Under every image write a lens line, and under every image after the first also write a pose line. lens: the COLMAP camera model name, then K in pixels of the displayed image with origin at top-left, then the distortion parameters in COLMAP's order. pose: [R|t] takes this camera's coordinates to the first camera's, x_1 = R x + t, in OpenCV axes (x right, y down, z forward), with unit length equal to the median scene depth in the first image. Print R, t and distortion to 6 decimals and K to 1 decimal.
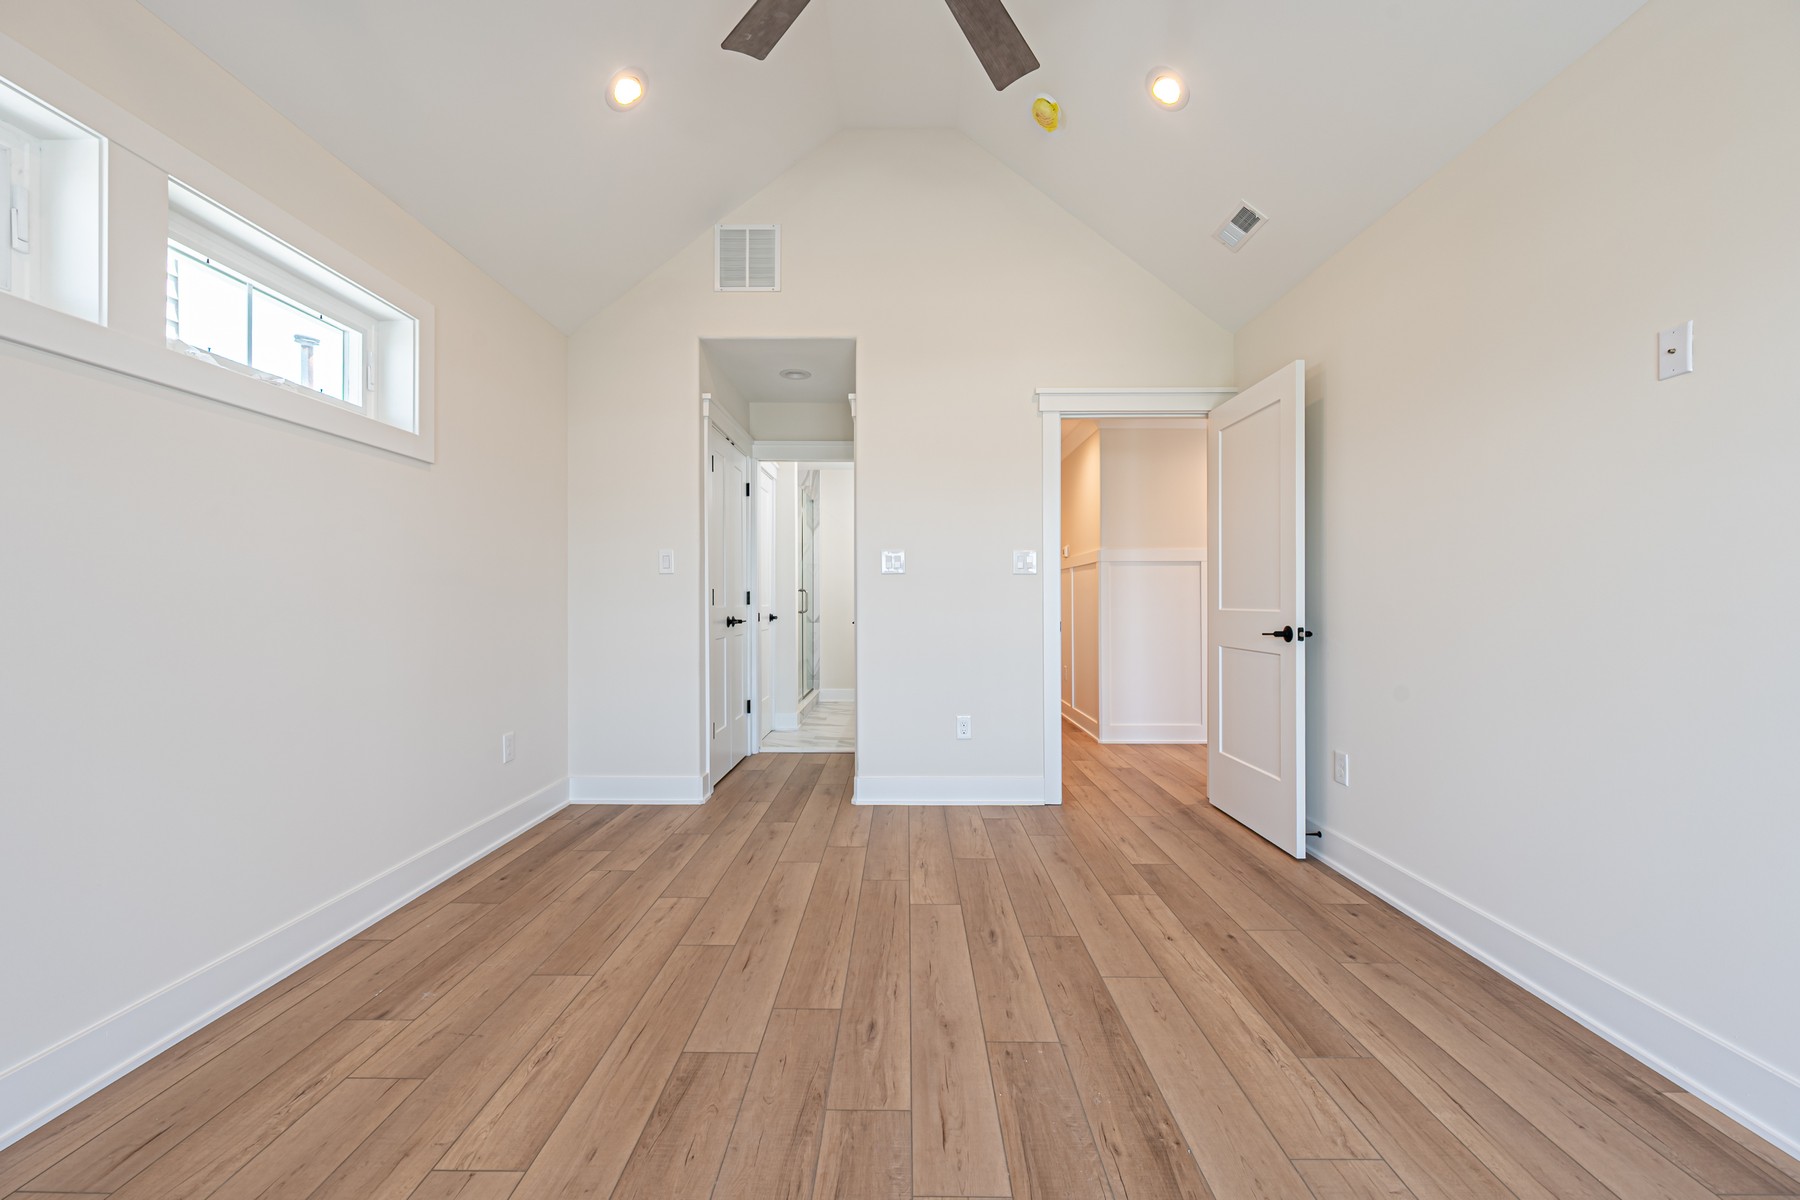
lens RADIAL K [[717.2, 0, 909.4], [0, 717.2, 599.8], [0, 0, 1]] dist [-0.000061, -0.000278]
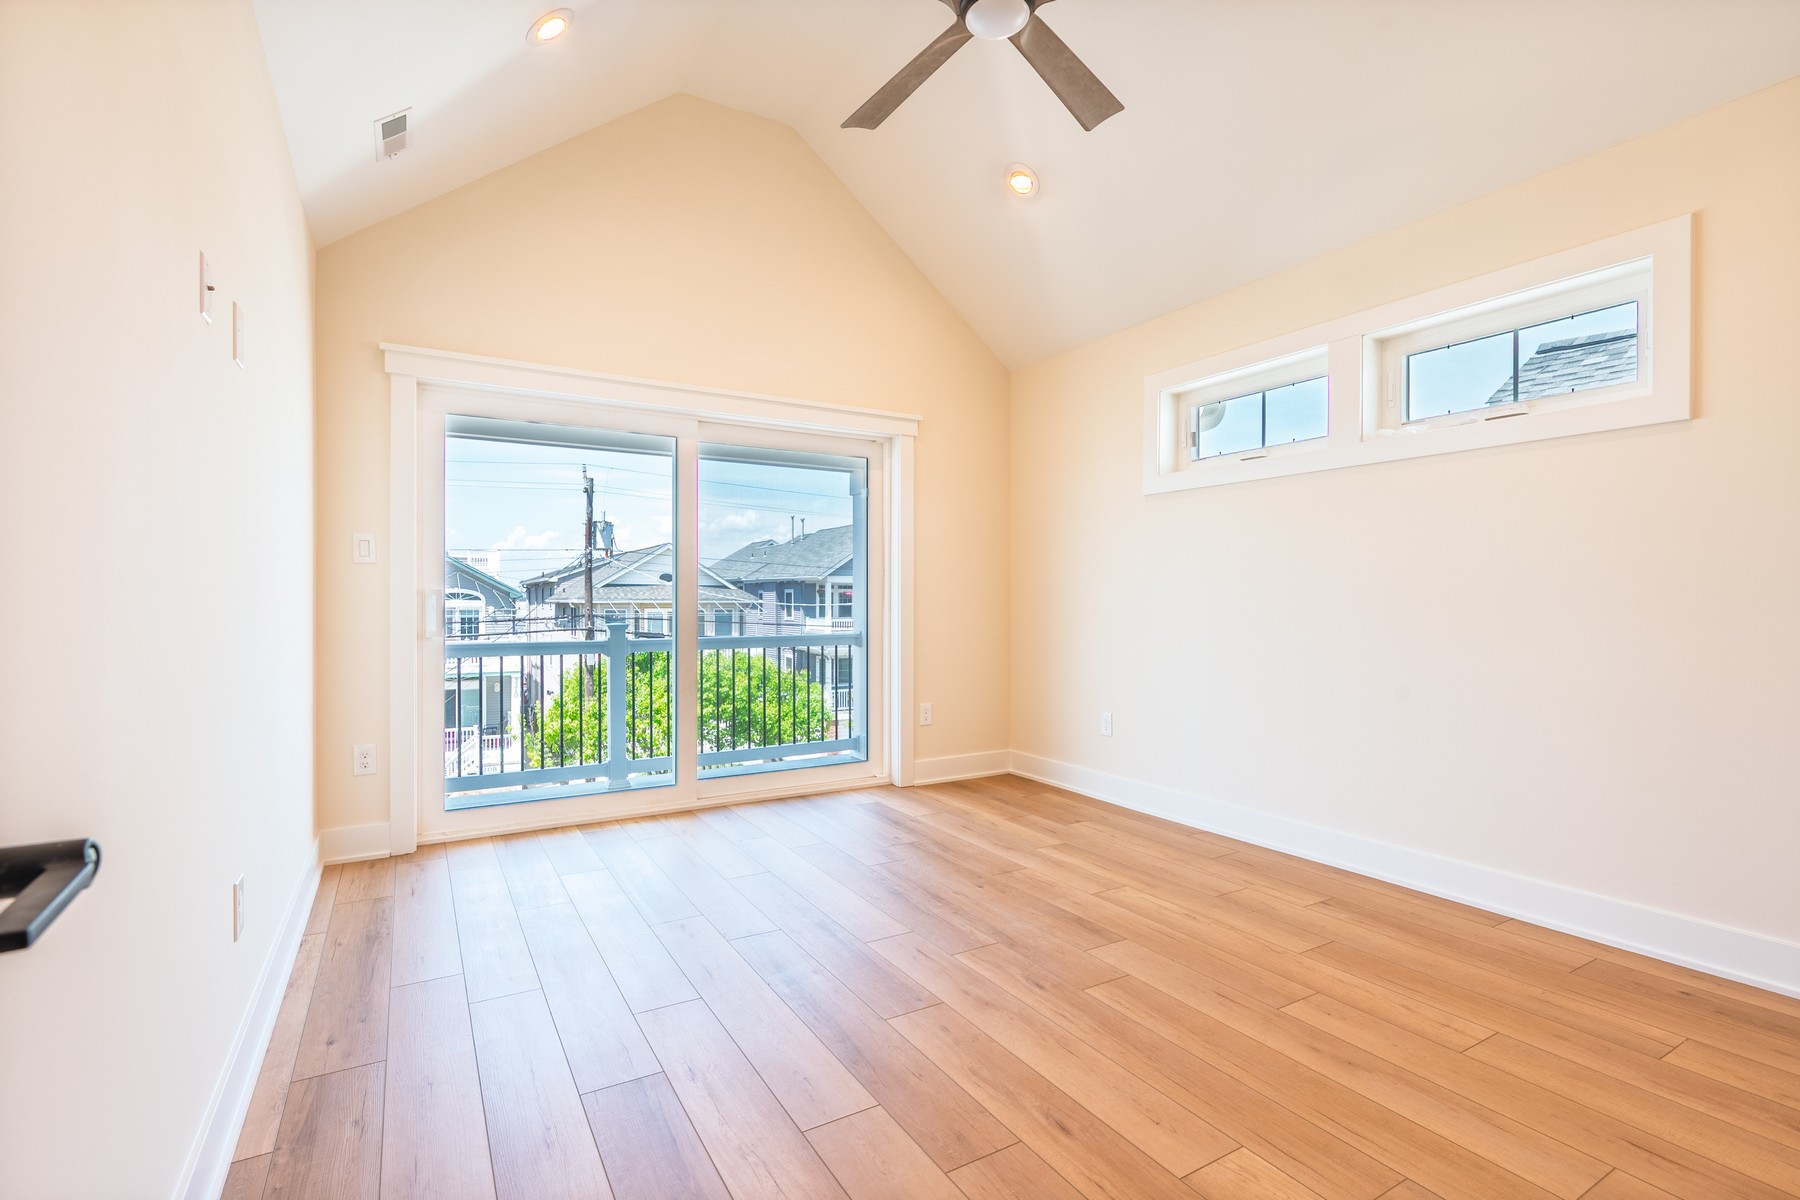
lens RADIAL K [[842.3, 0, 900.0], [0, 842.3, 600.0], [0, 0, 1]] dist [0.000577, -0.000023]
pose [[-0.863882, 0.000236, -0.503694, 0.703883], [0.001386, 0.999997, -0.001910, 0.002603], [0.503692, -0.002348, -0.863880, 1.801044]]
